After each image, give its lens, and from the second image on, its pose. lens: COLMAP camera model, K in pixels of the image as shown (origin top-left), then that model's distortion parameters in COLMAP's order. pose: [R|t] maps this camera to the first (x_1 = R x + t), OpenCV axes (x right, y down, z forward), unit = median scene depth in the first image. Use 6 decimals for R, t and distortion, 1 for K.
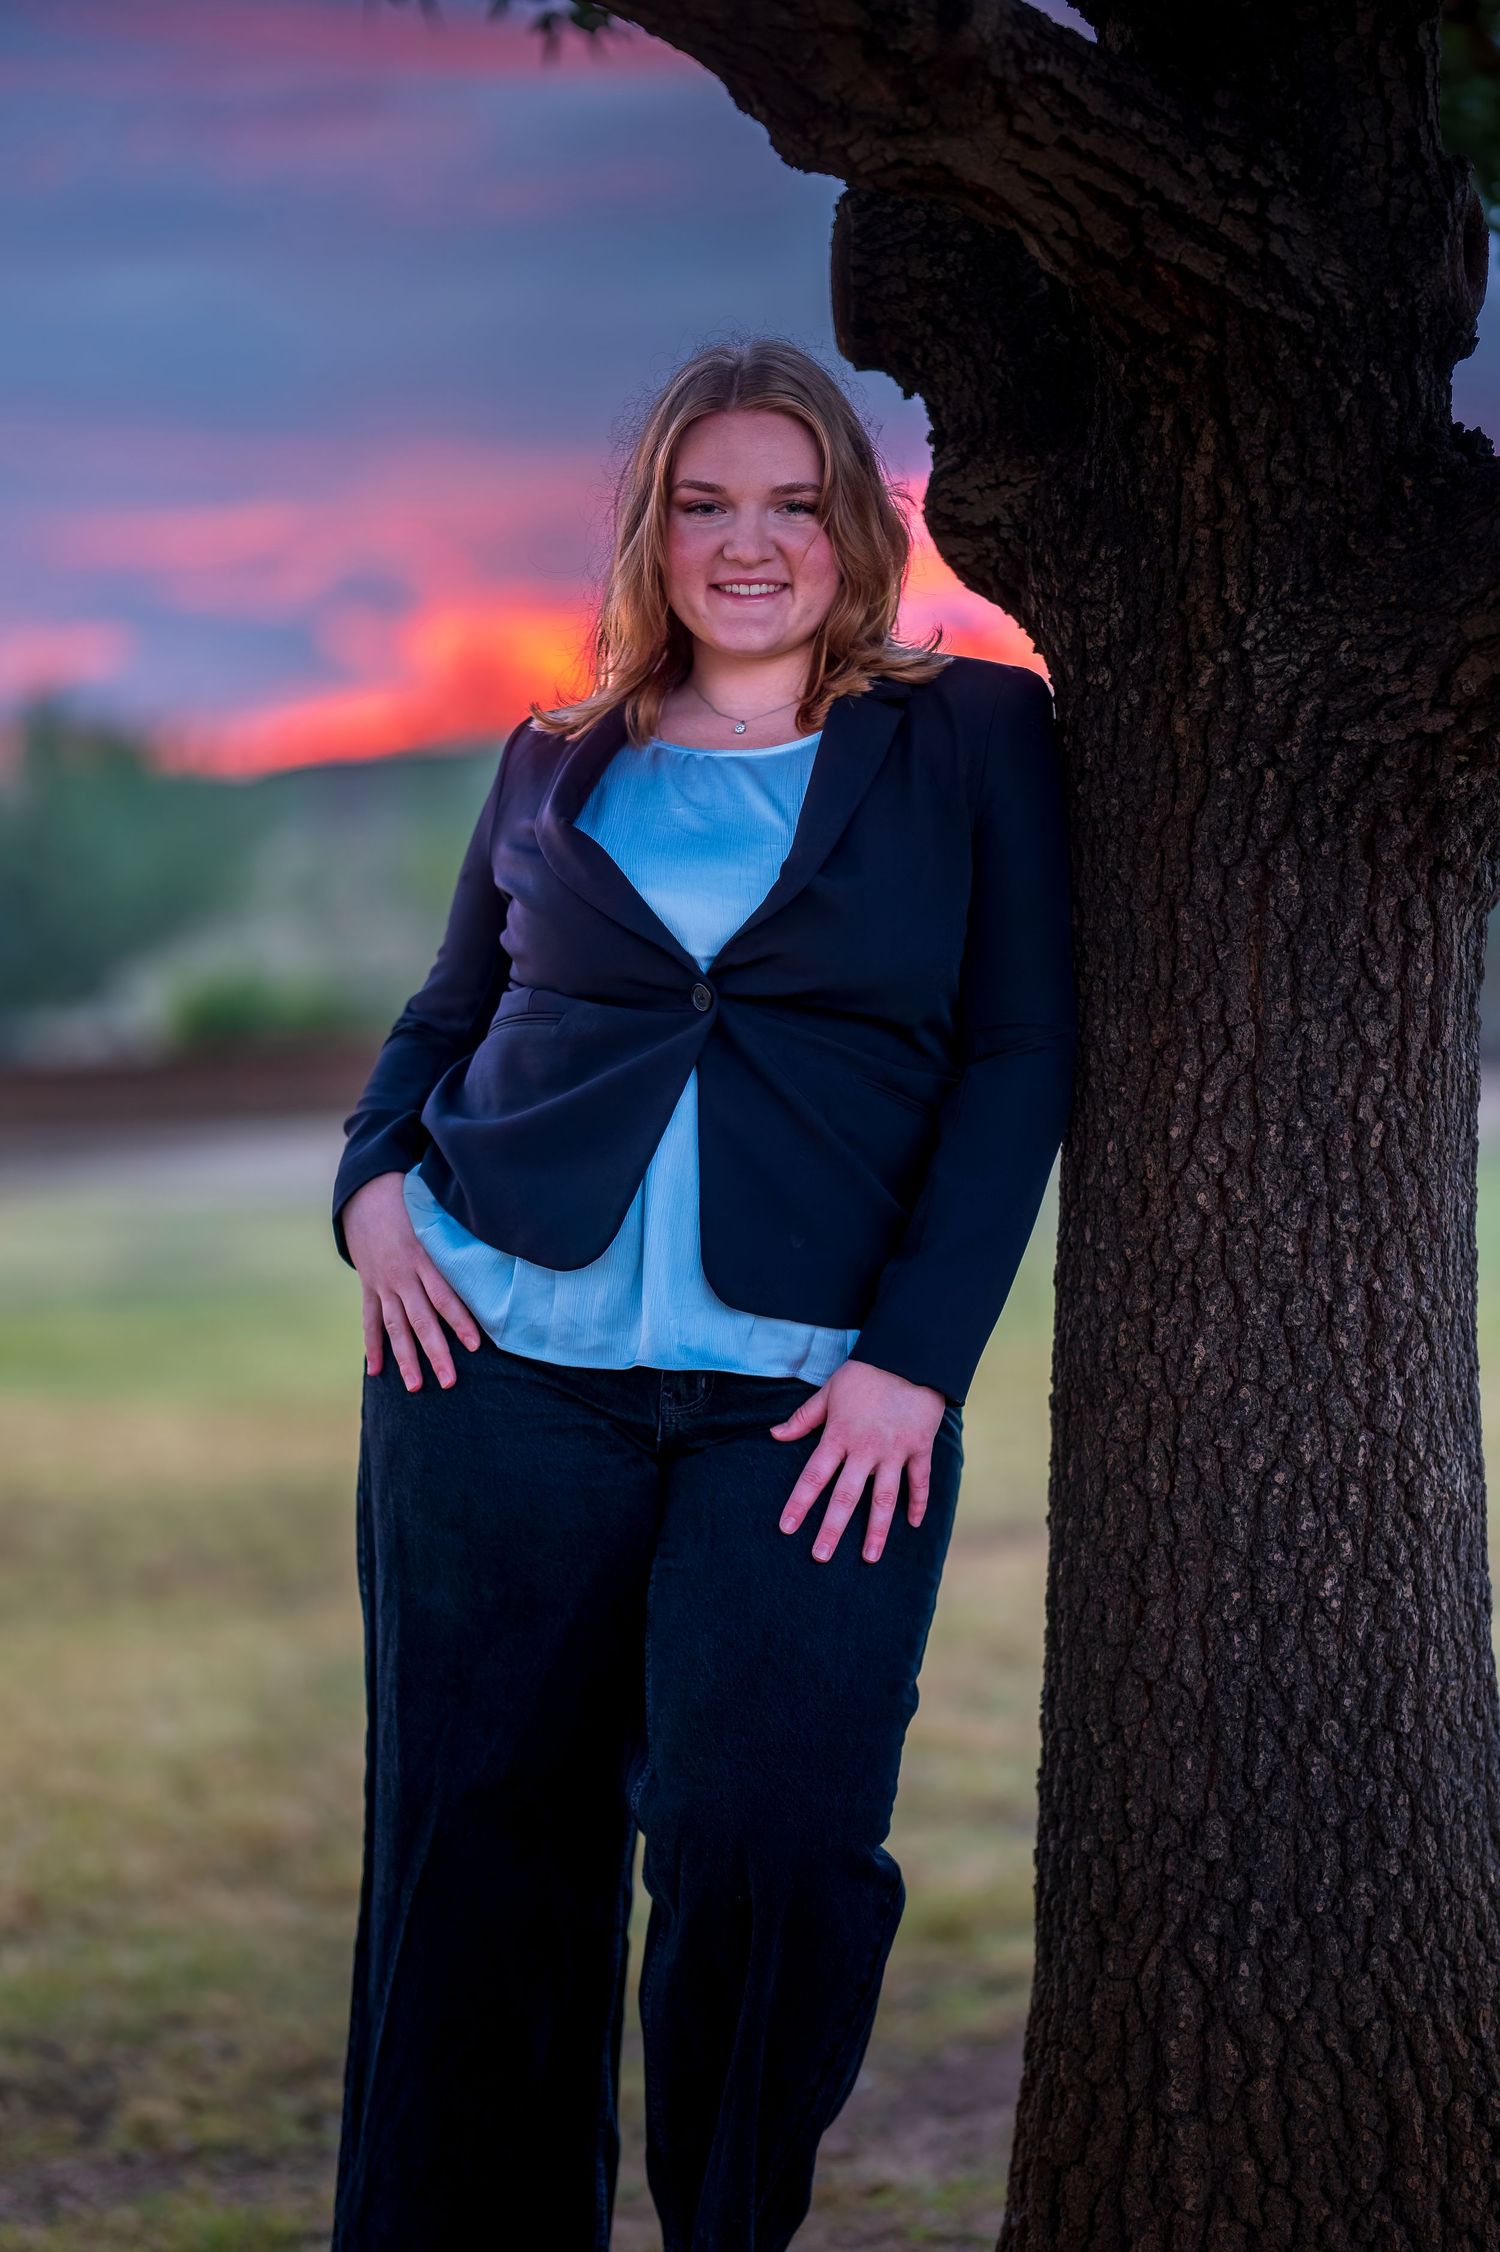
lens RADIAL K [[5608.8, 0, 748.9], [0, 5608.8, 1095.7], [0, 0, 1]] dist [0.351178, 0.395923]
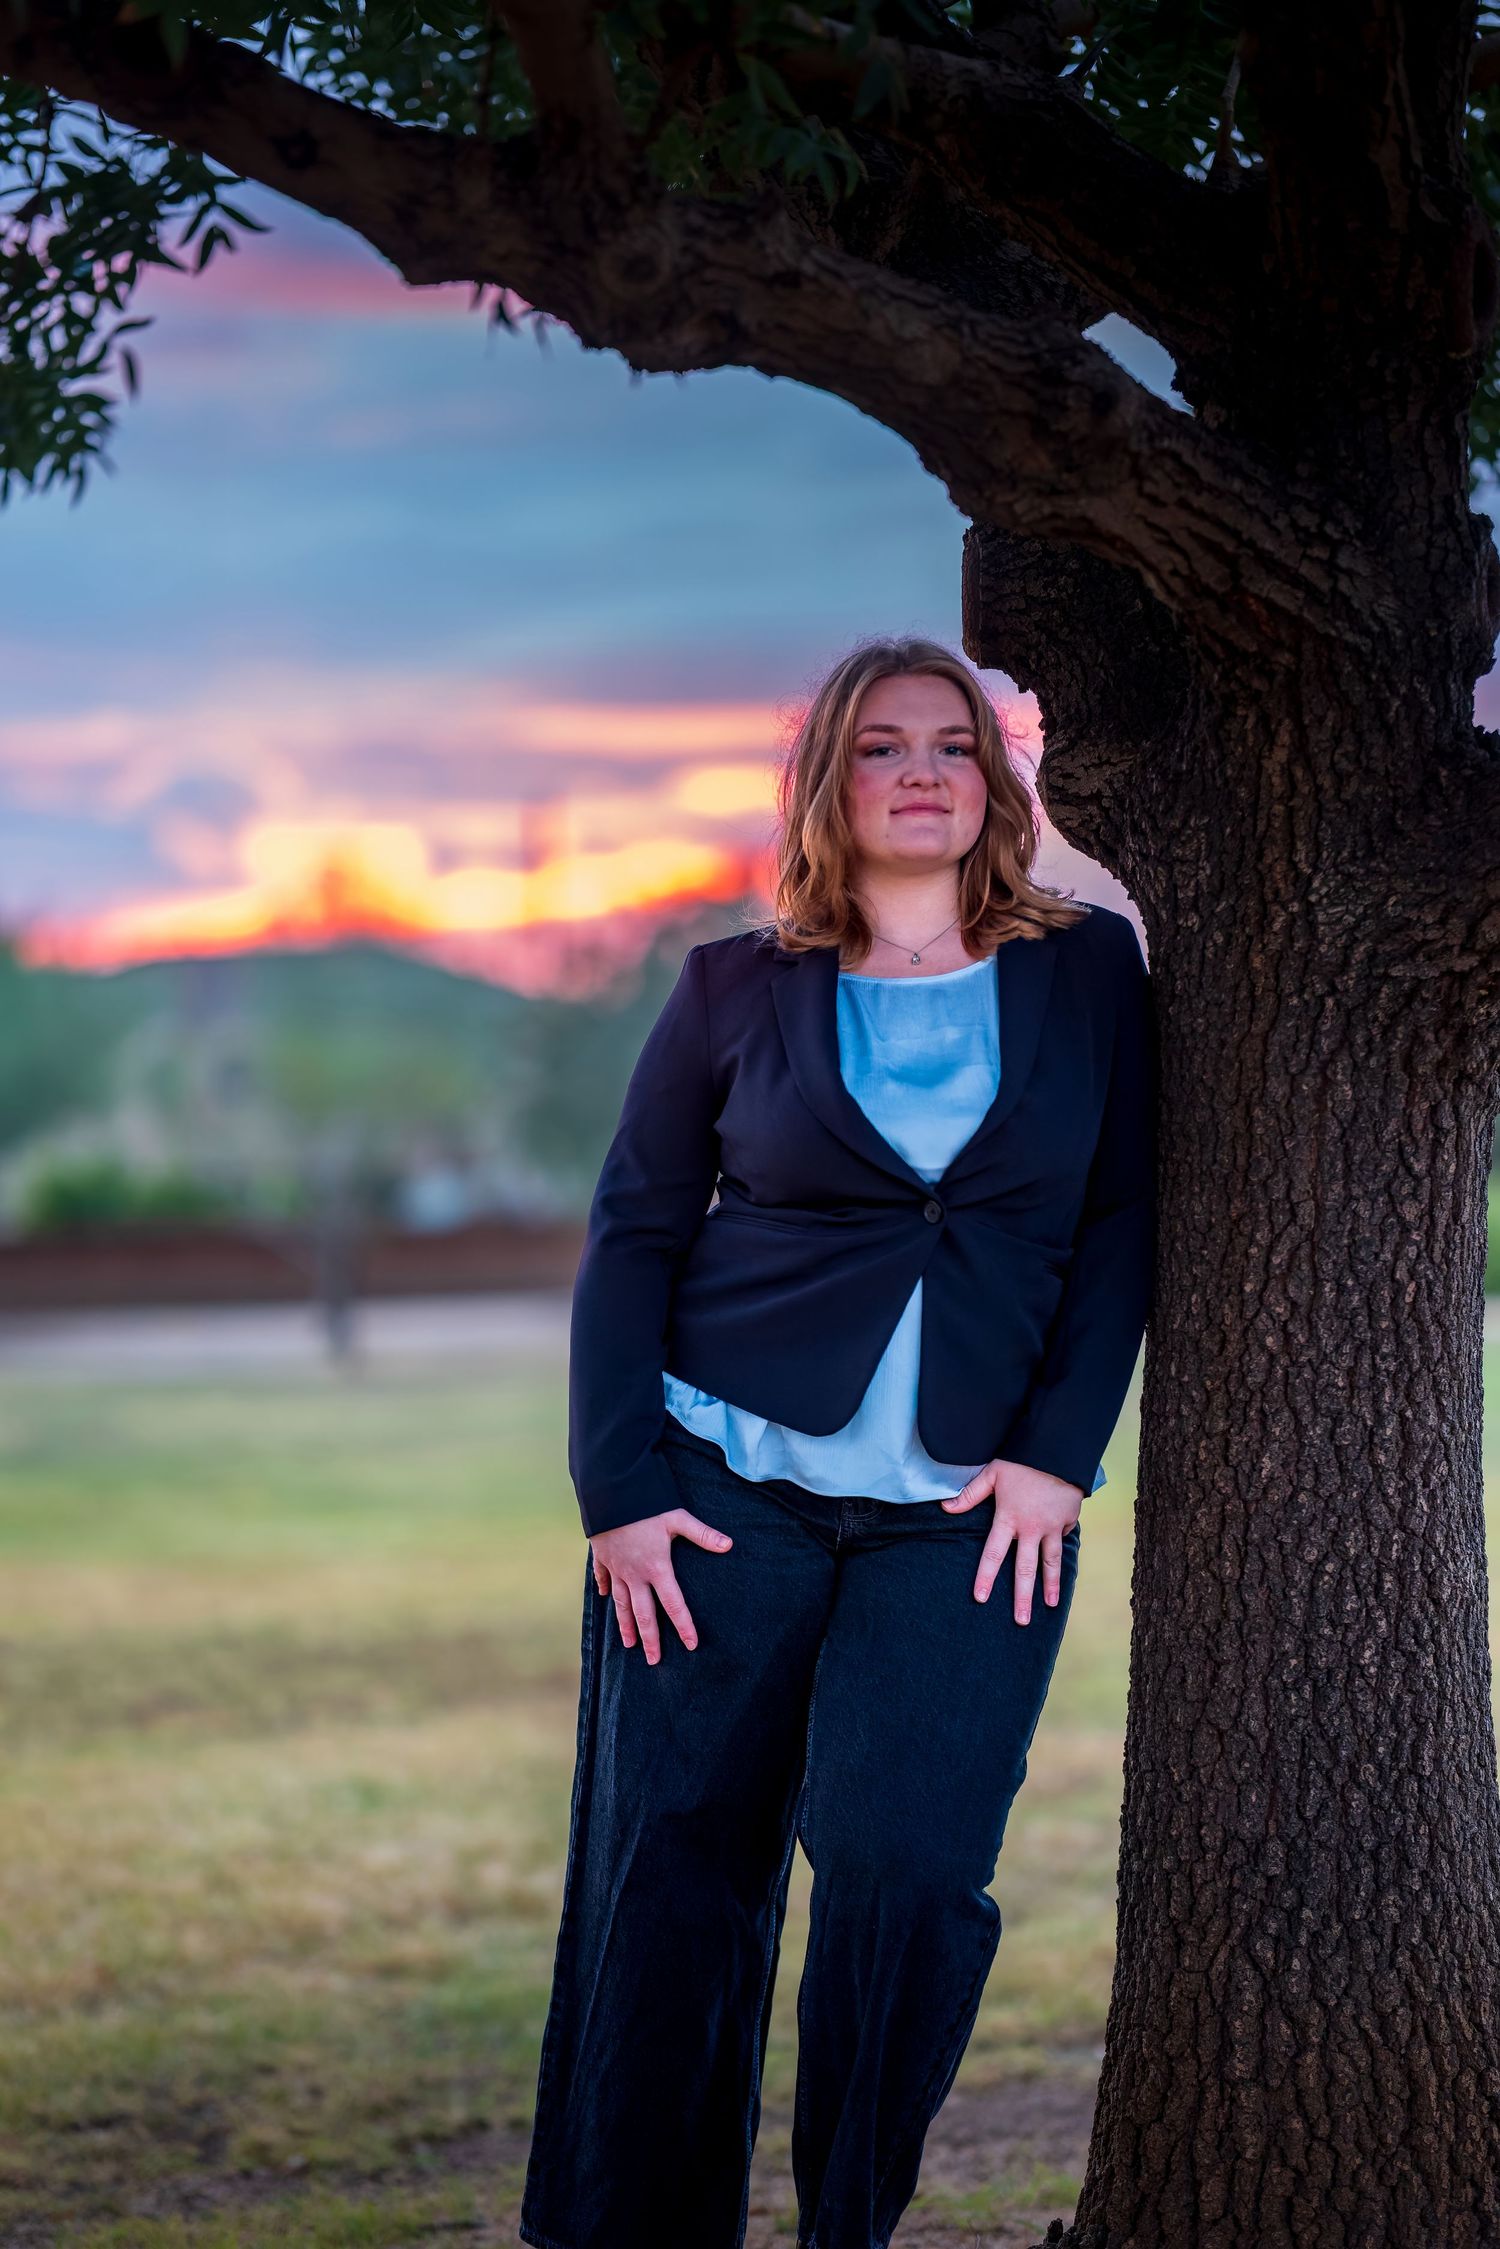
lens RADIAL K [[5445.6, 0, 750.5], [0, 5445.6, 1122.5], [0, 0, 1]] dist [0.322321, 0.353348]
pose [[0.999211, 0.017852, 0.035469, -0.077718], [-0.016726, 0.999354, -0.031800, 0.010328], [-0.036014, 0.031182, 0.998865, -0.203822]]
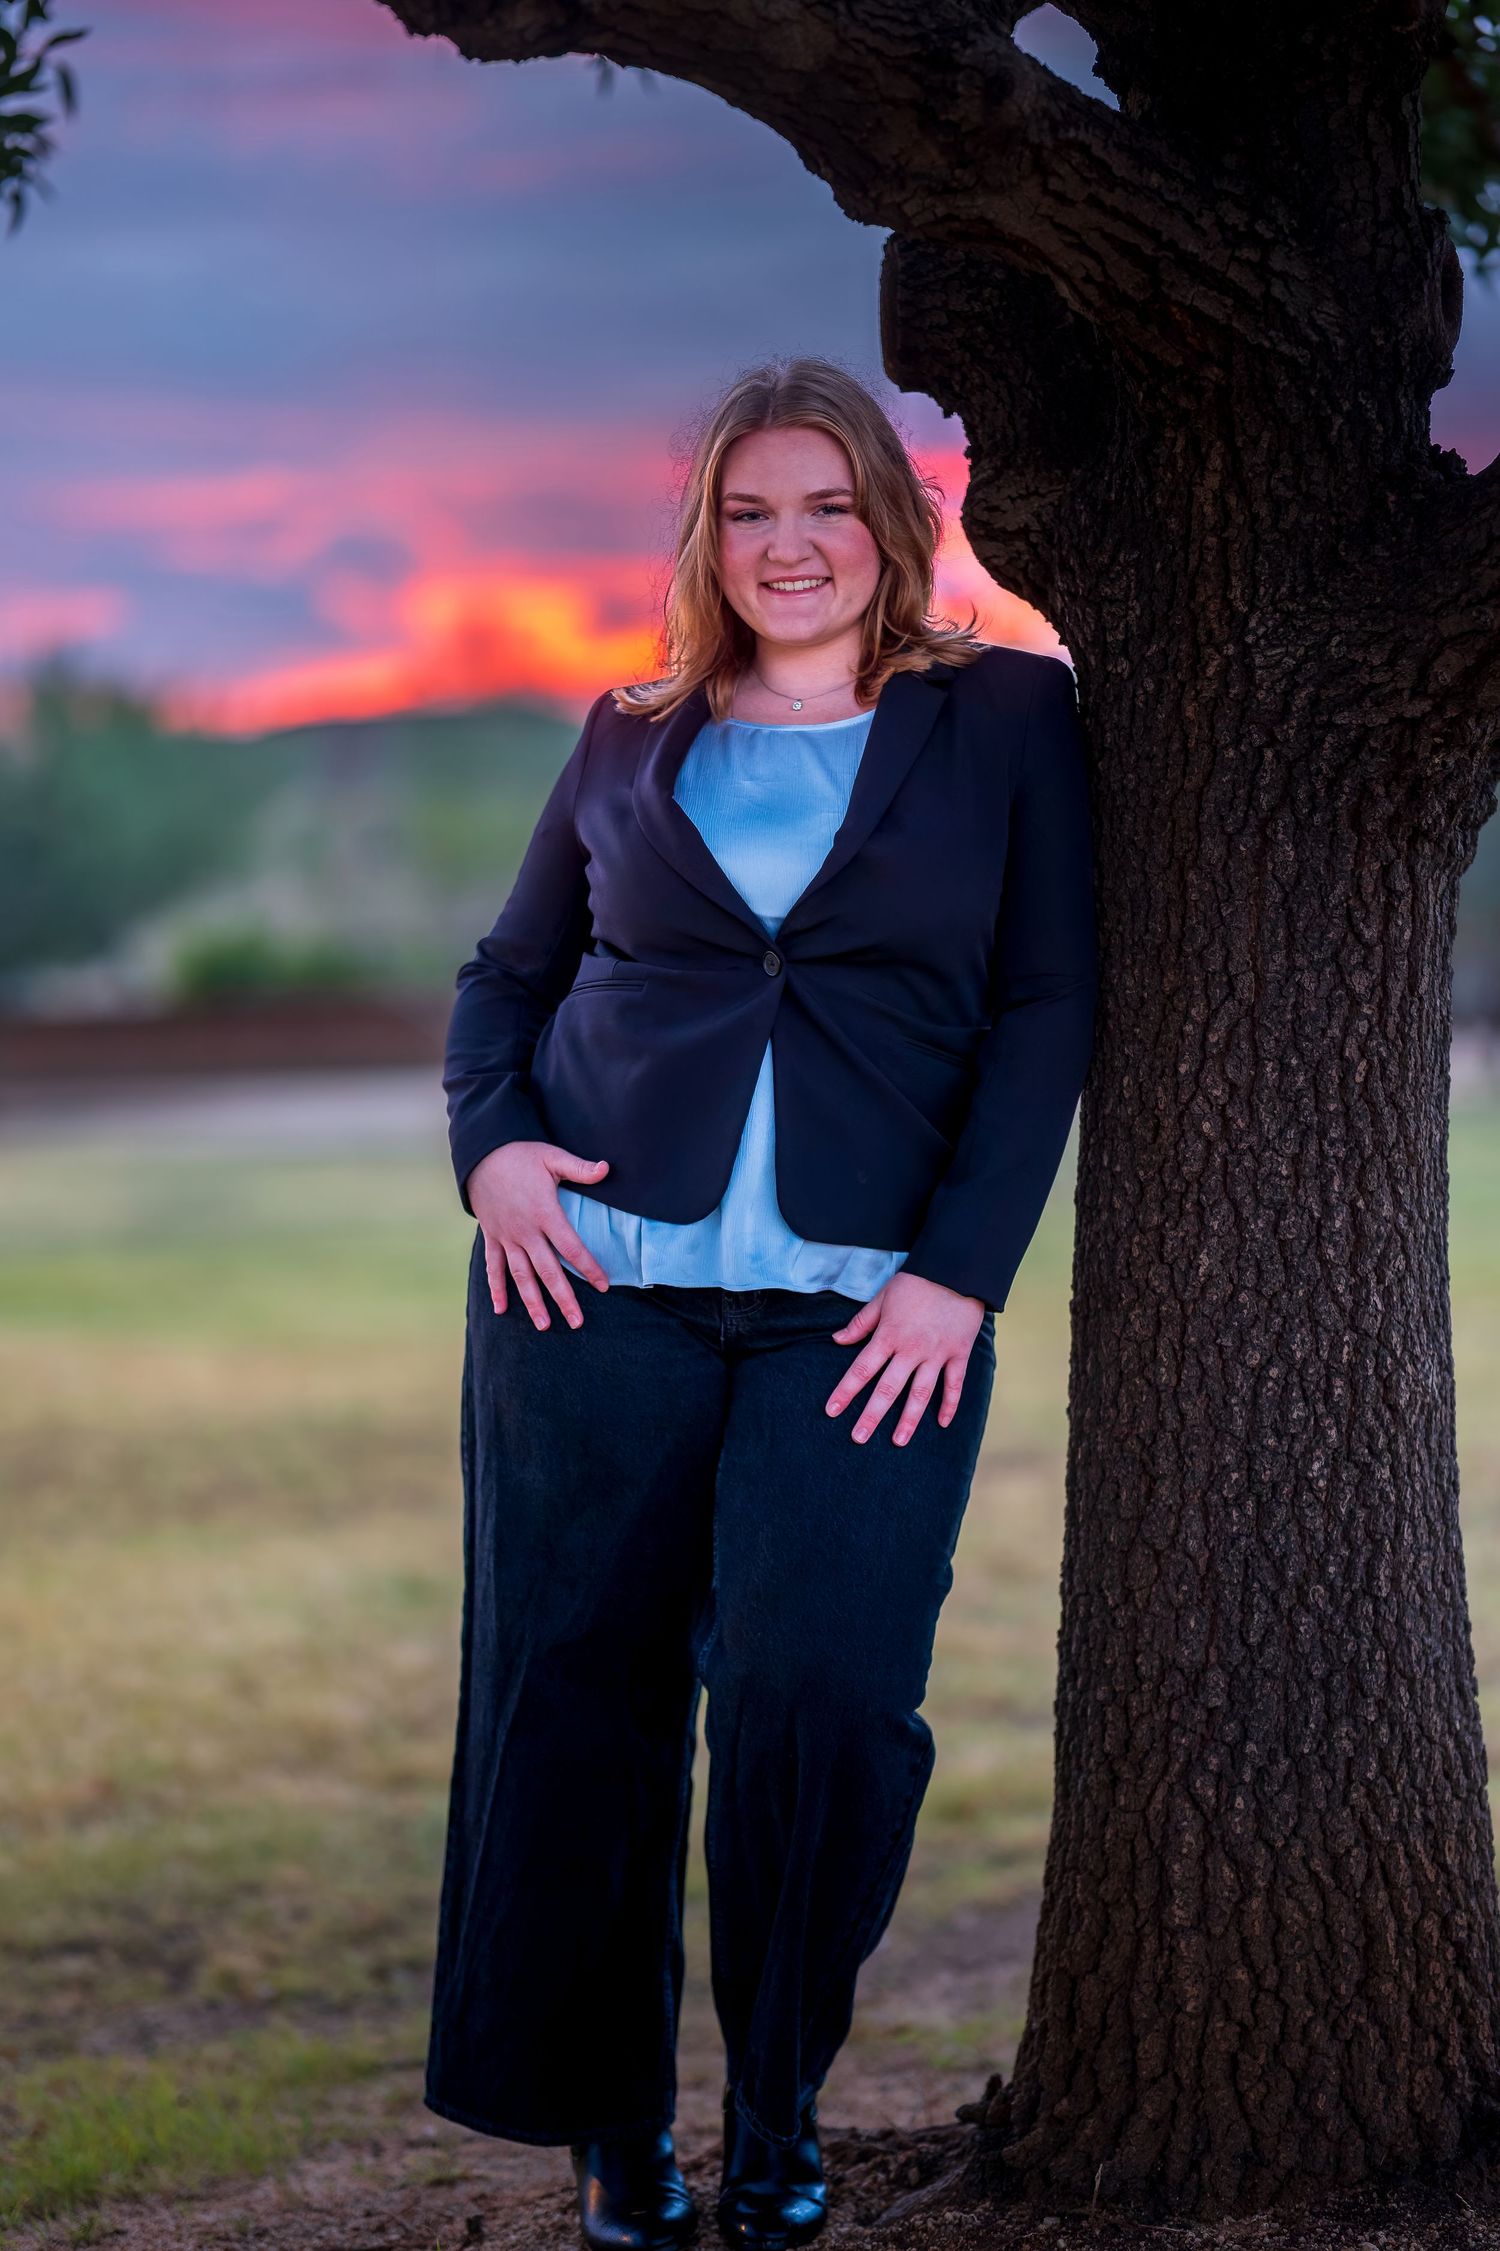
lens RADIAL K [[5520.4, 0, 752.1], [0, 5520.4, 1082.0], [0, 0, 1]] dist [0.336903, 0.336840]
pose [[0.999983, 0.004673, 0.003564, -0.015275], [-0.004691, 0.999976, 0.005084, 0.003987], [-0.003540, -0.005101, 0.999981, -0.117312]]
